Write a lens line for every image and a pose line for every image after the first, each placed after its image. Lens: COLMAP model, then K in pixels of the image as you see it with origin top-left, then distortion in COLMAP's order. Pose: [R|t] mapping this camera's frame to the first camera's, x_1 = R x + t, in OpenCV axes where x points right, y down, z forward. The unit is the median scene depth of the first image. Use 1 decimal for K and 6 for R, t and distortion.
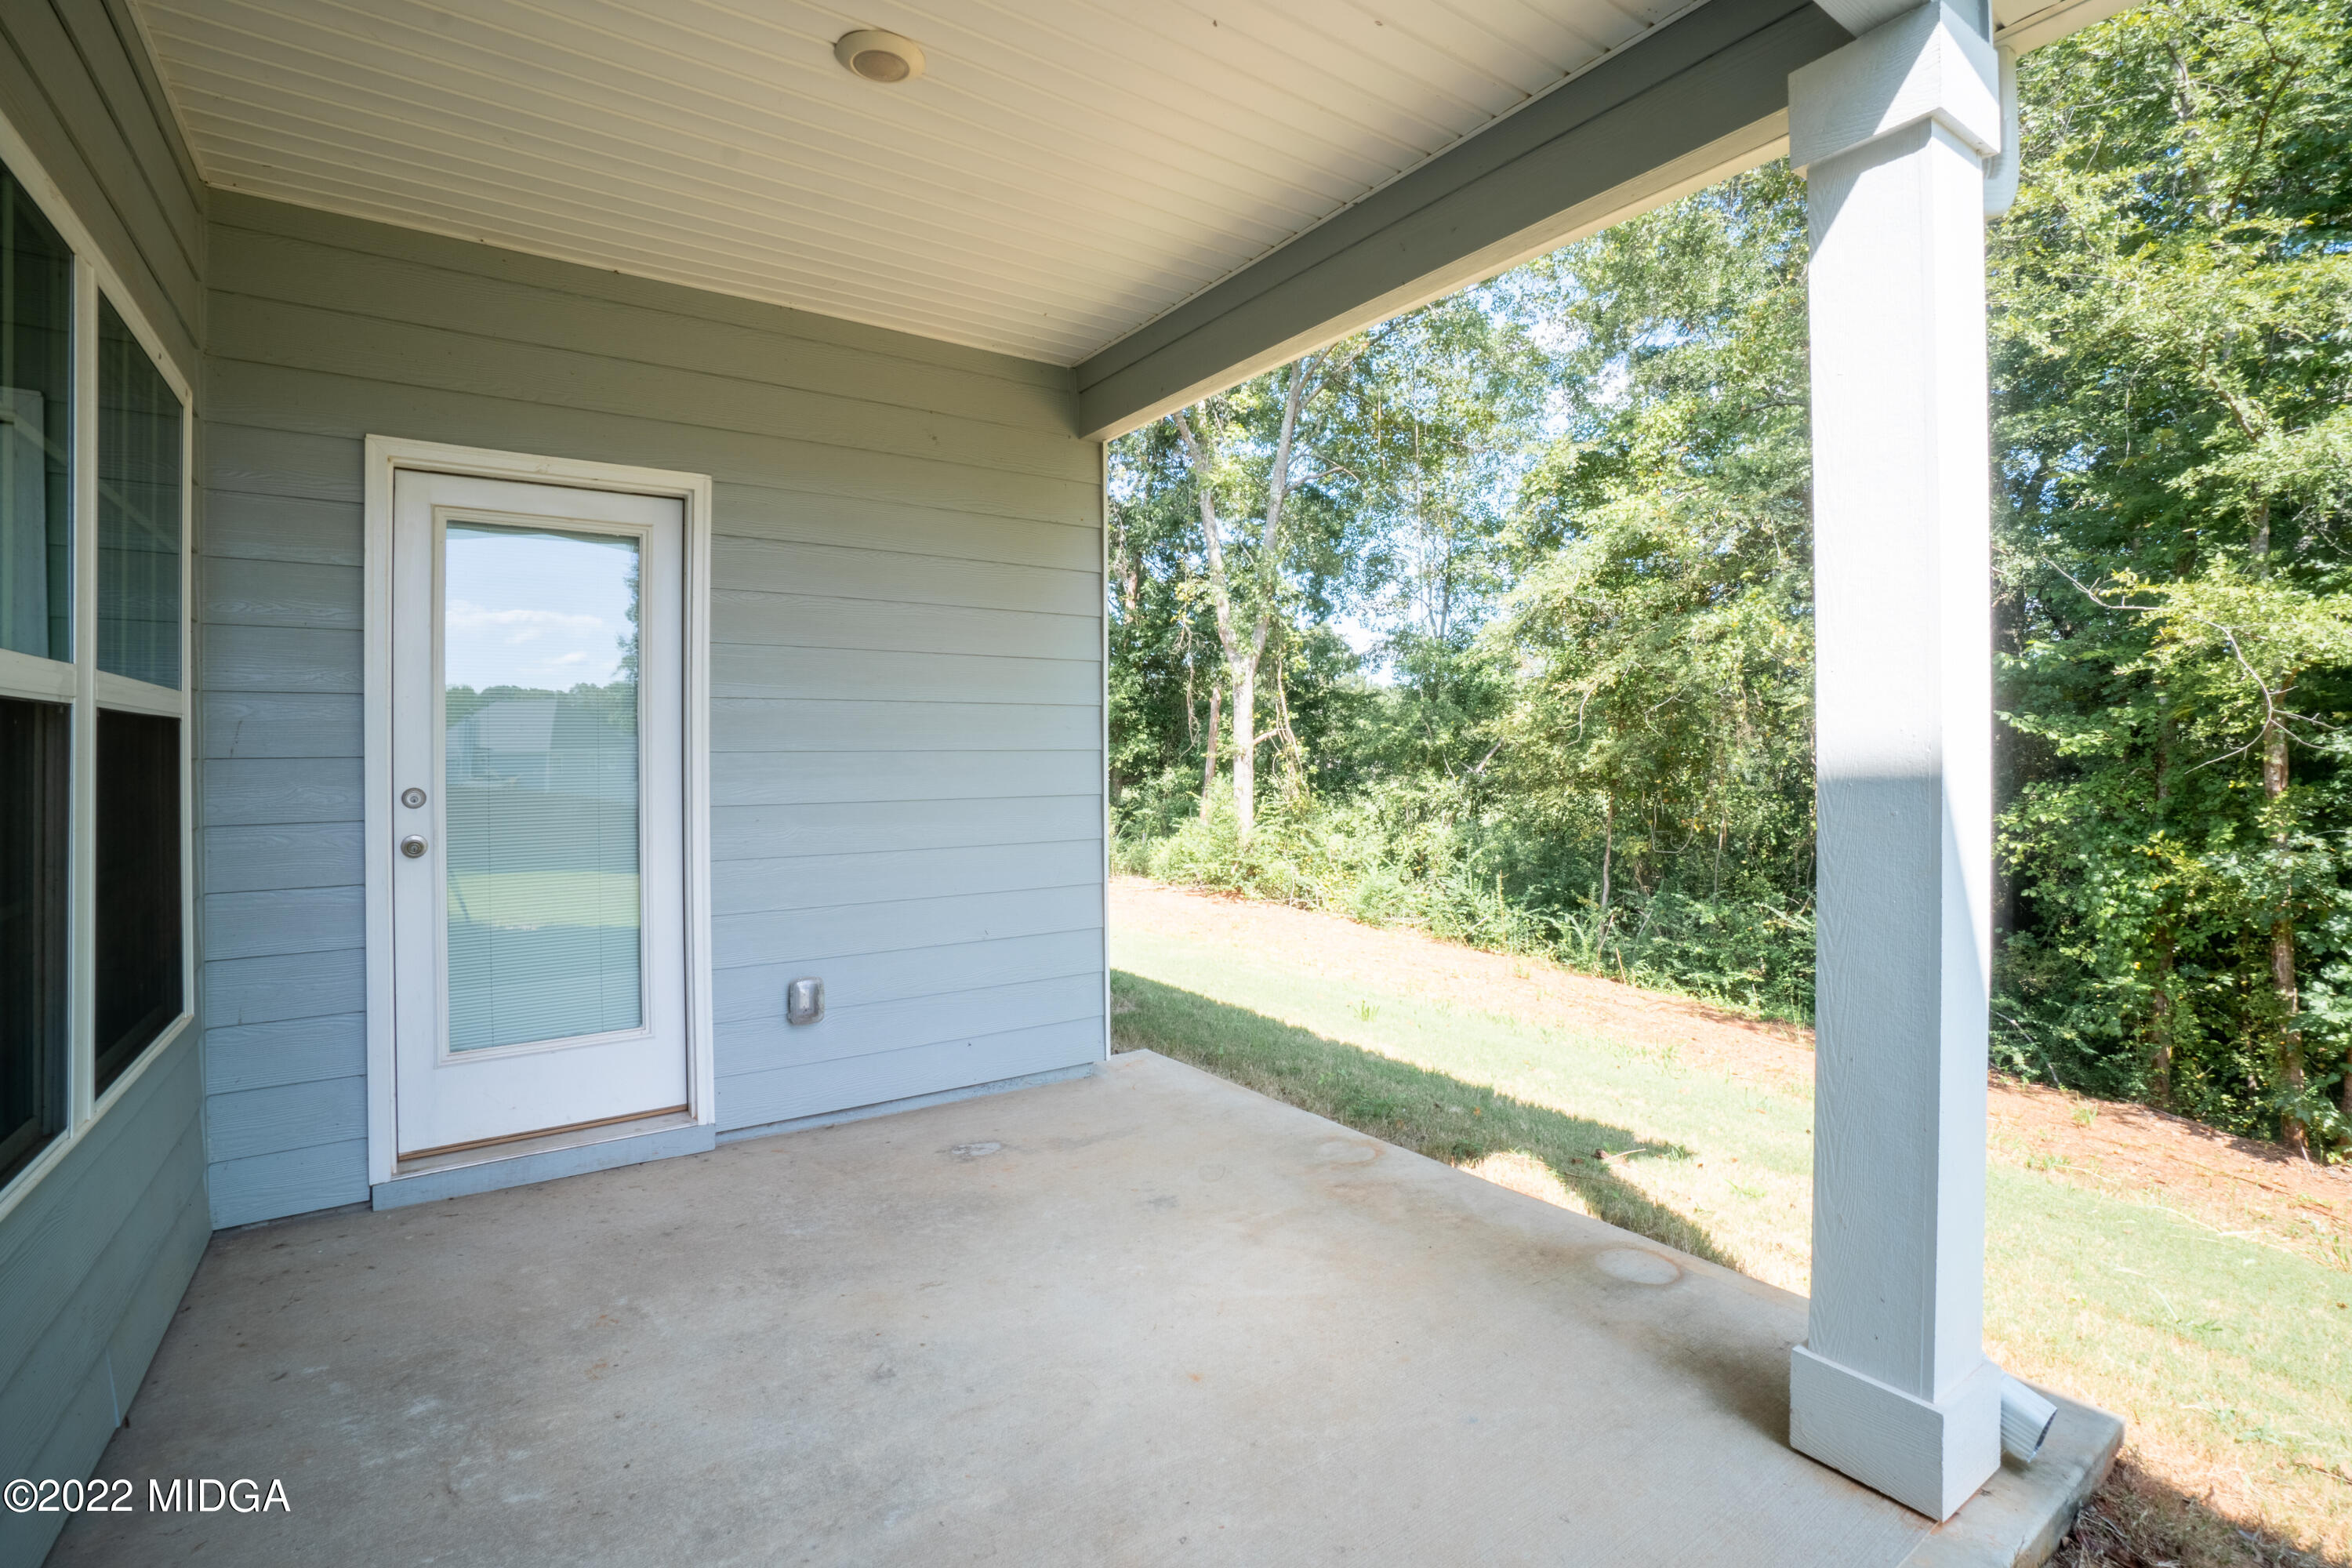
lens RADIAL K [[1059.3, 0, 1176.6], [0, 1059.3, 736.2], [0, 0, 1]] dist [-0.041400, 0.000048]
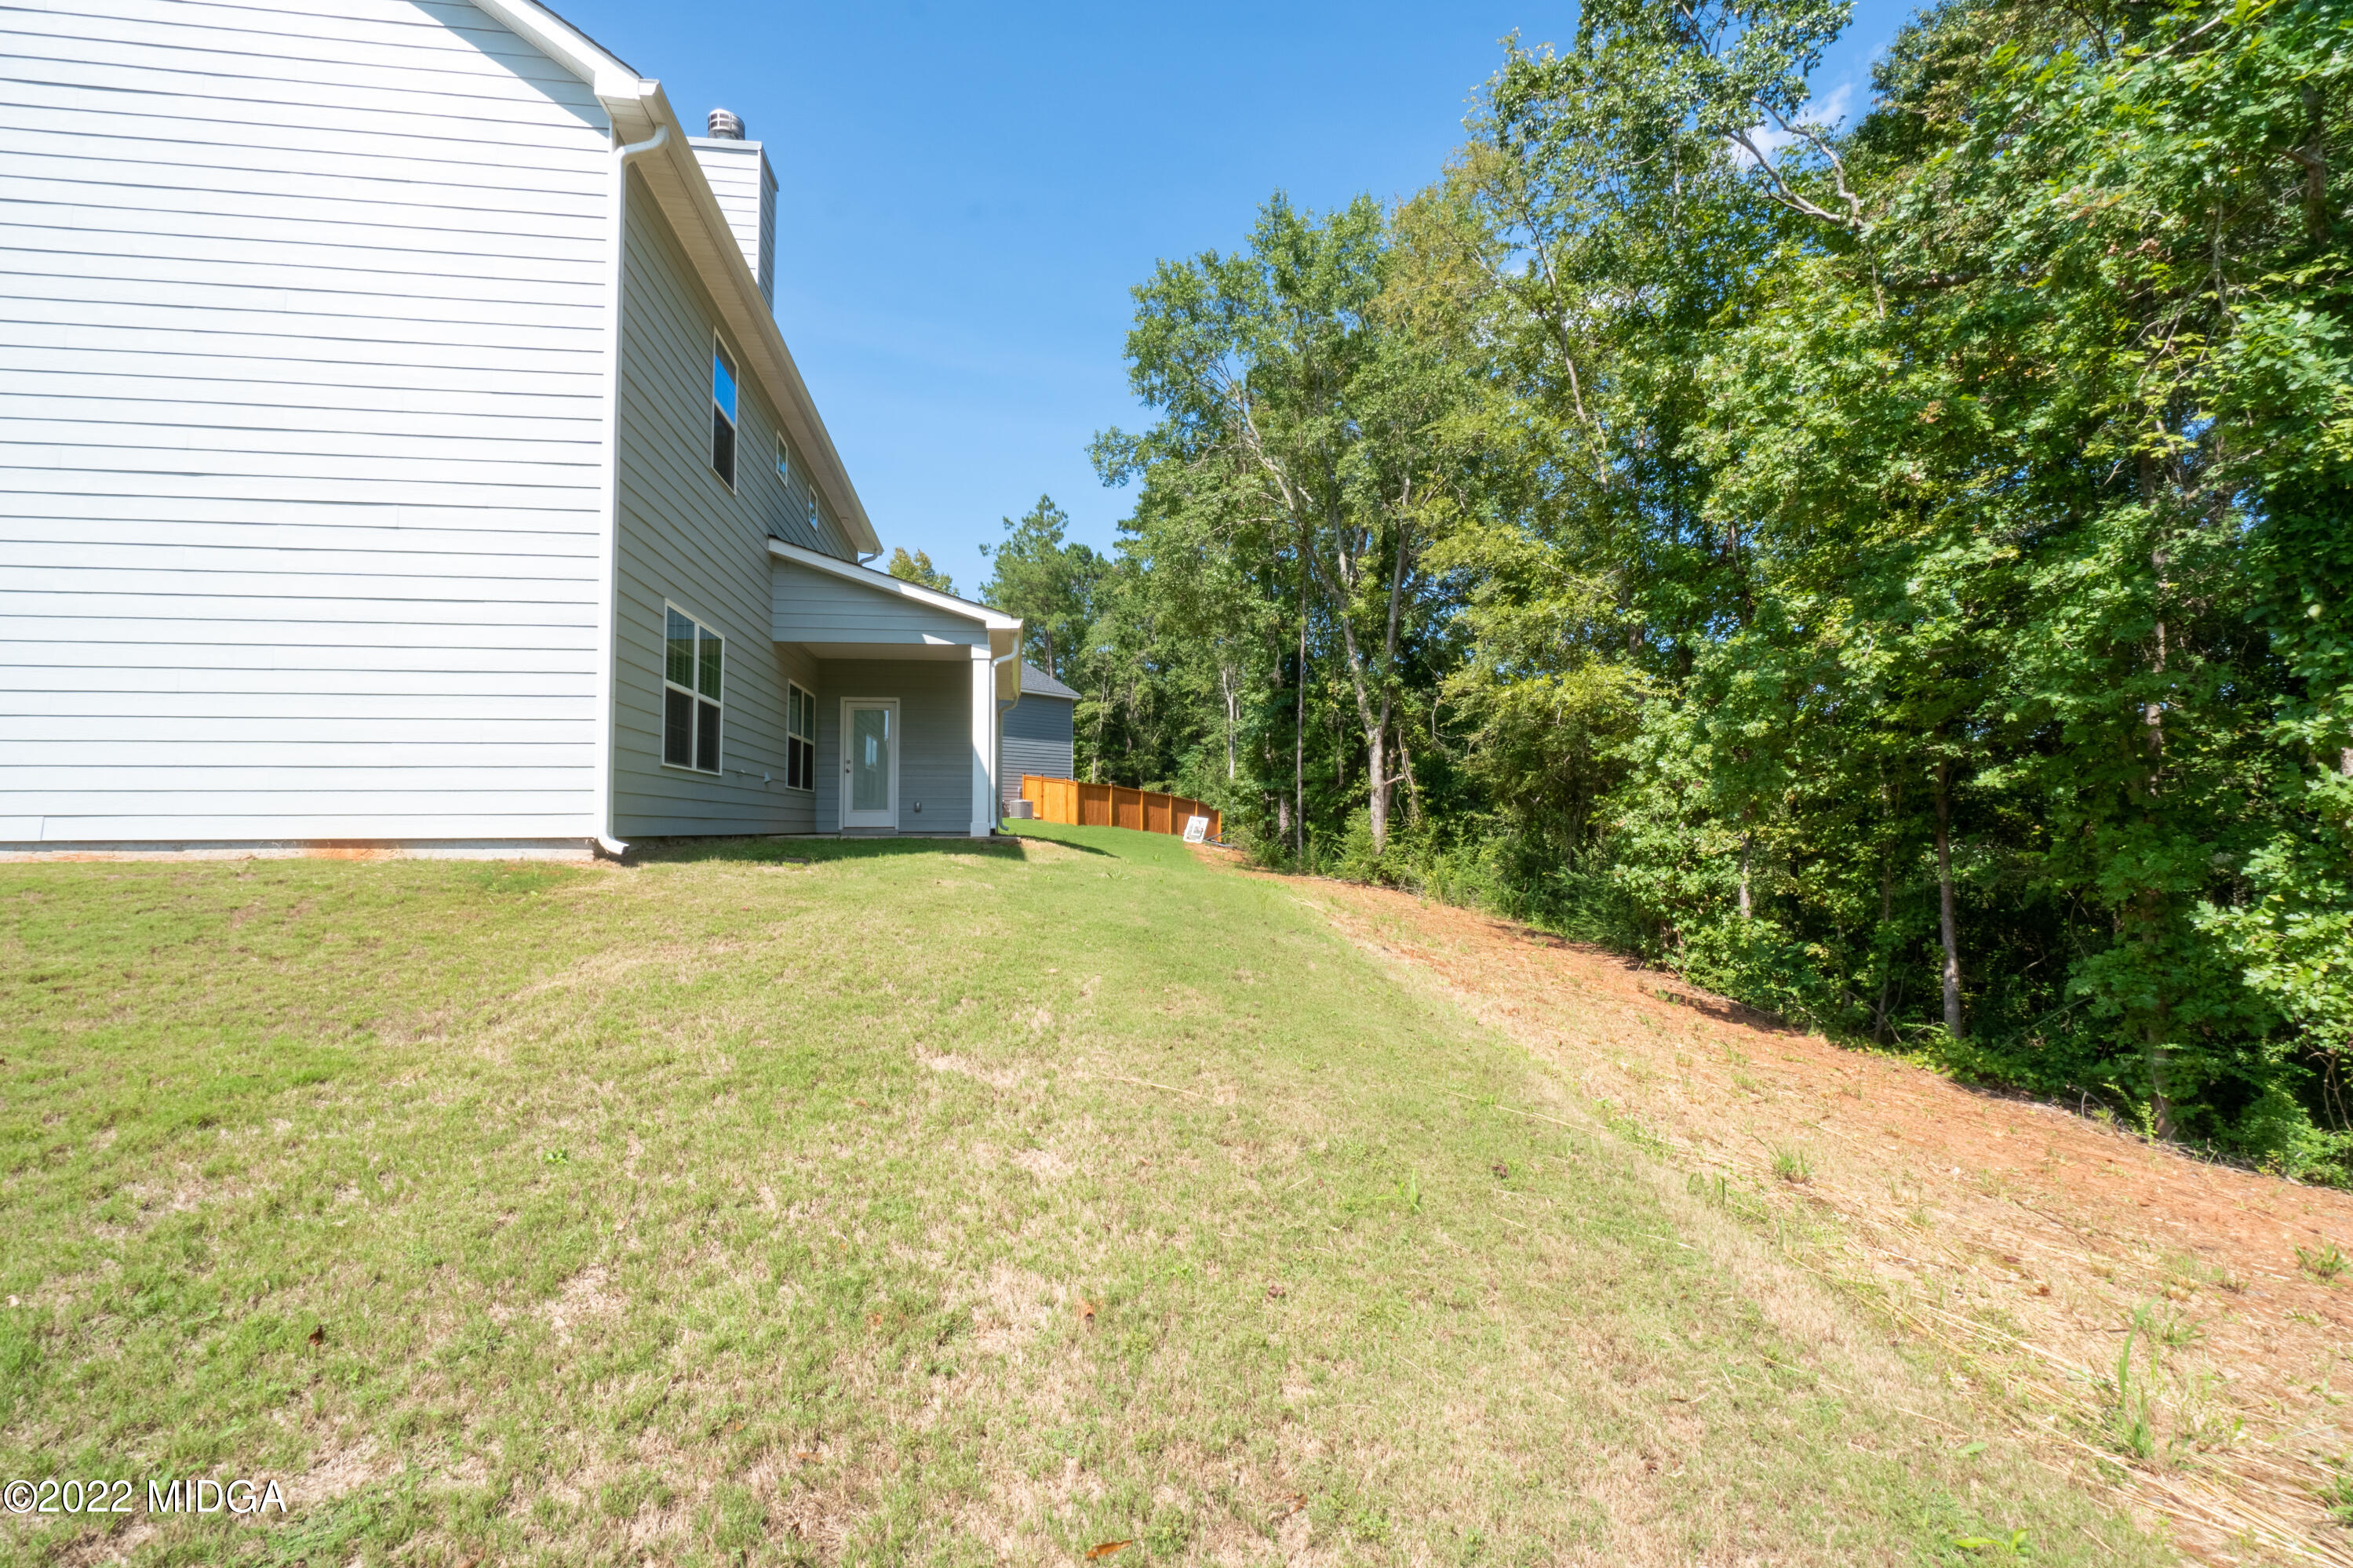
lens RADIAL K [[1013.7, 0, 1174.3], [0, 1013.7, 775.7], [0, 0, 1]] dist [-0.001369, -0.000039]
pose [[0.895754, -0.018399, -0.444169, 0.460977], [0.002261, 0.999319, -0.036835, 0.048698], [0.444544, 0.031991, 0.895185, -0.438286]]
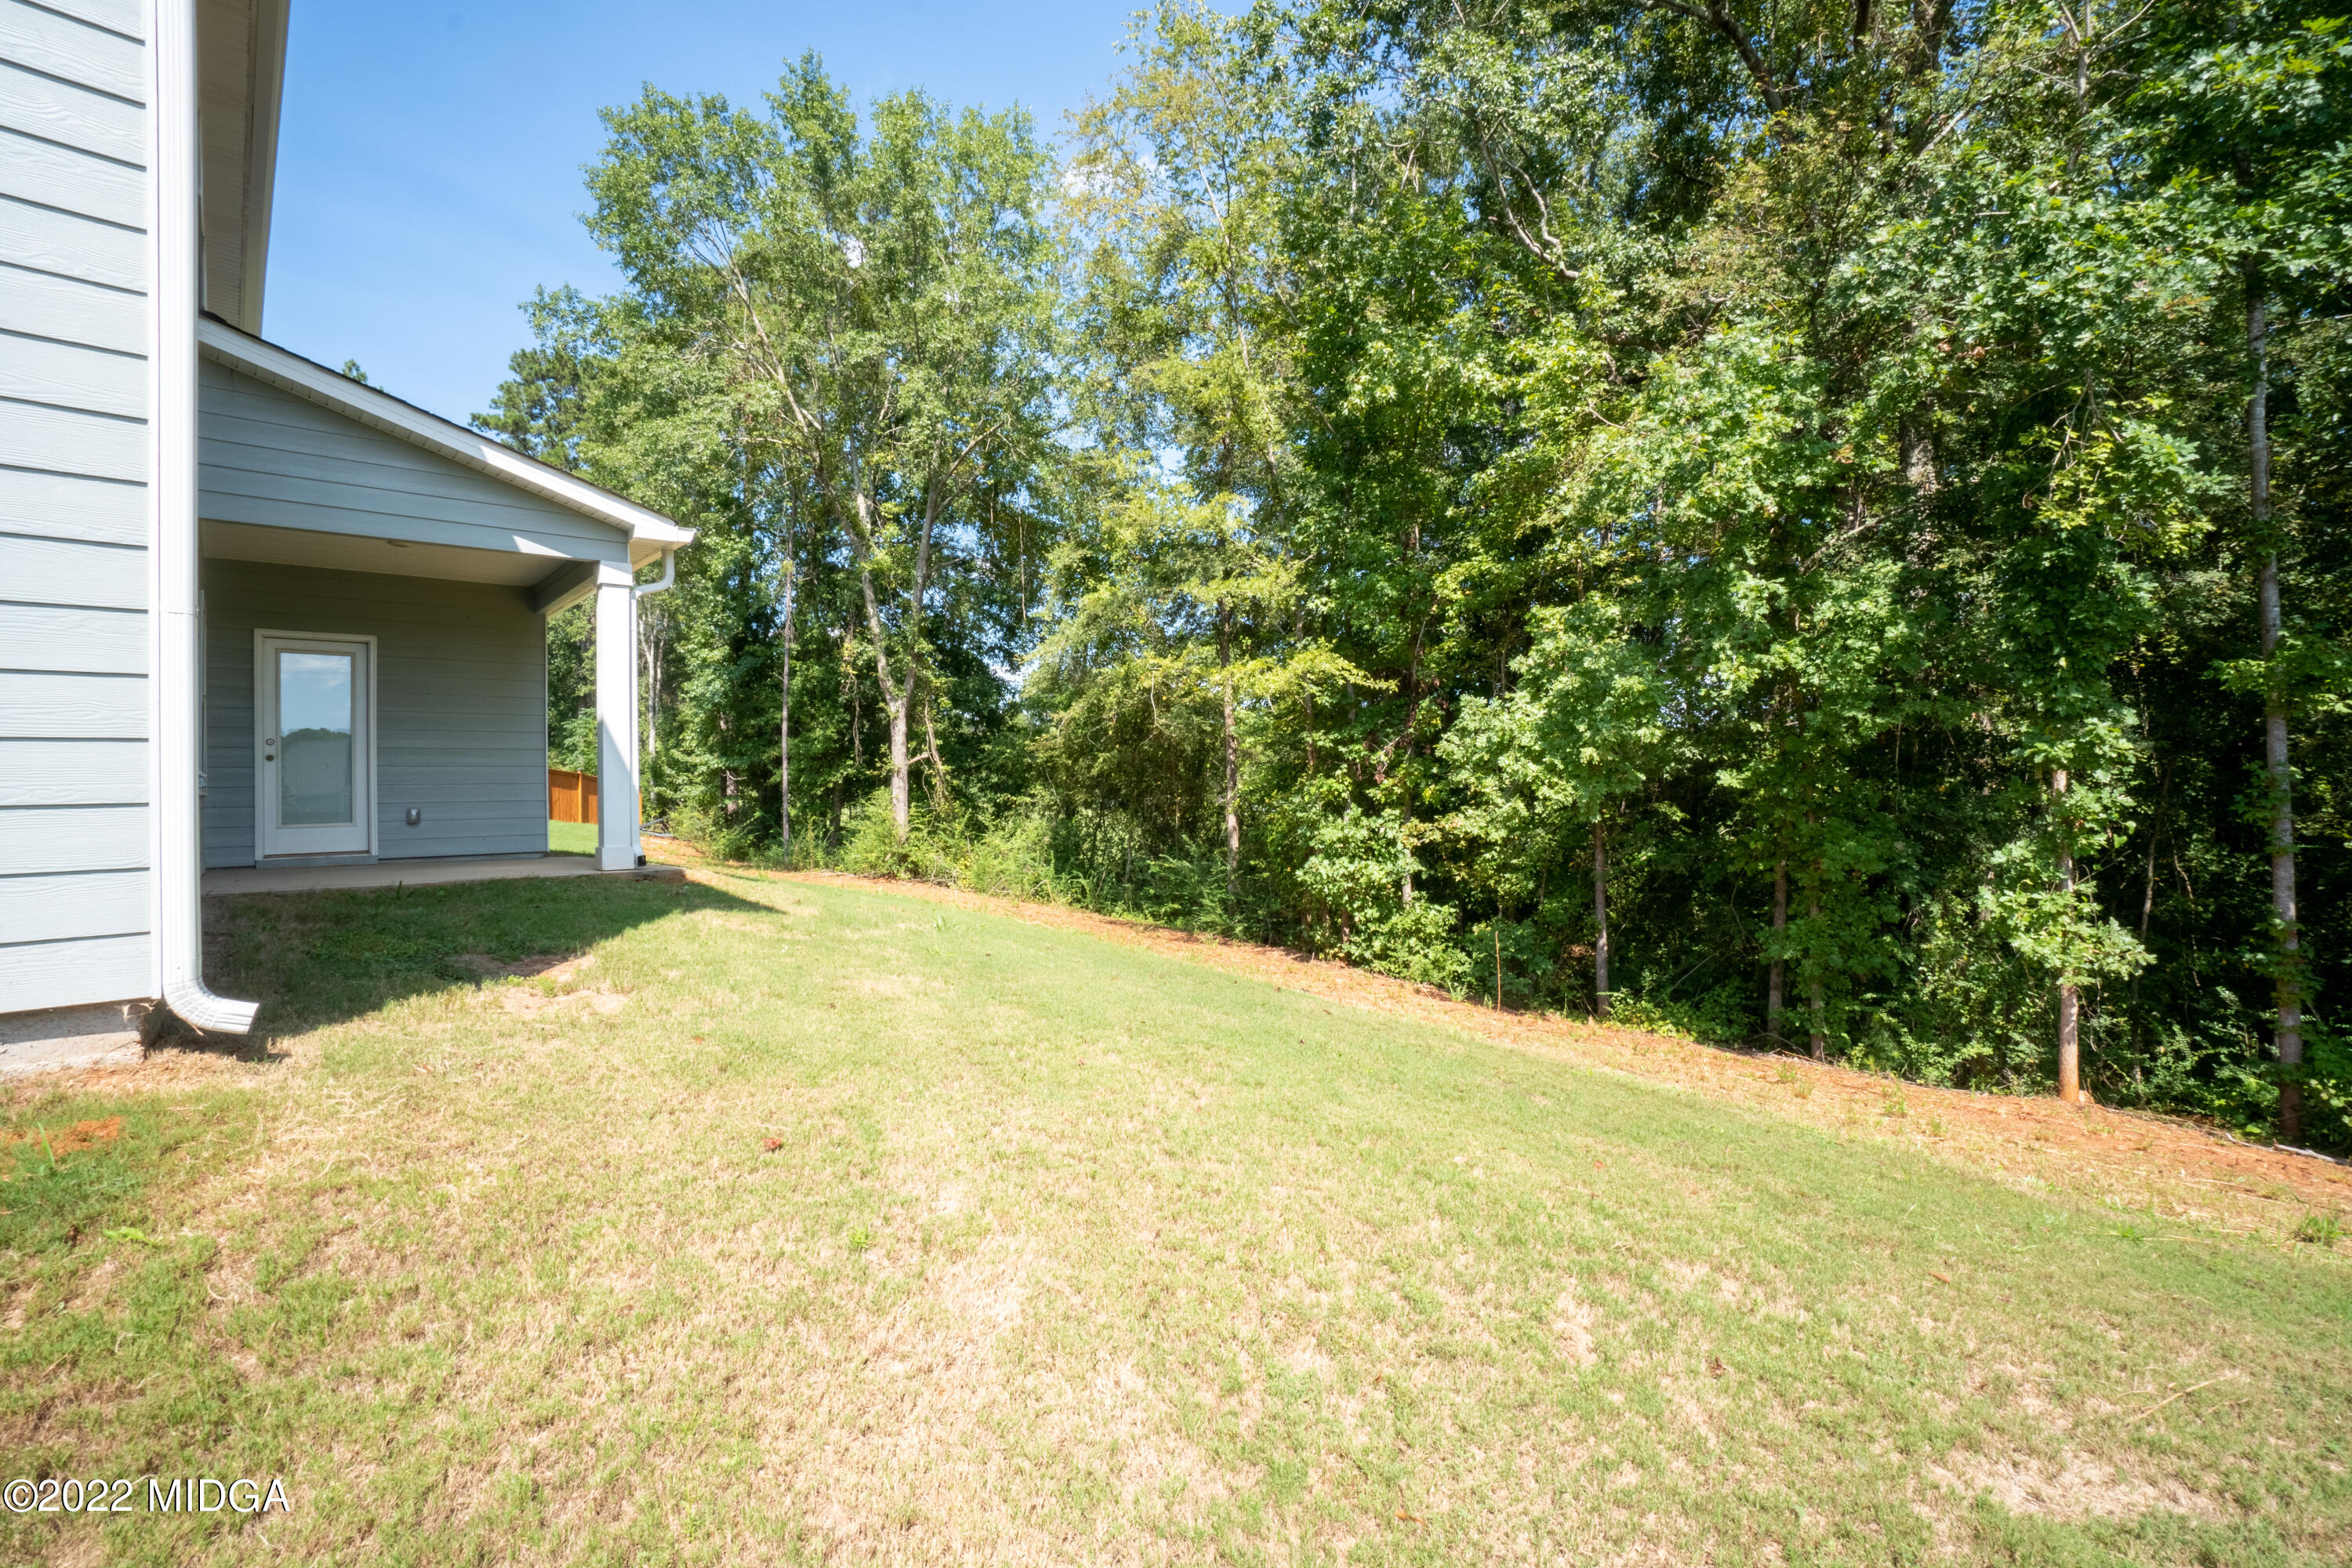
lens RADIAL K [[1043.8, 0, 1176.9], [0, 1043.8, 765.3], [0, 0, 1]] dist [-0.042155, 0.000144]
pose [[0.989421, -0.010534, 0.144688, 0.225476], [0.012333, 0.999857, -0.011543, 0.029256], [-0.144545, 0.013205, 0.989410, -0.354664]]
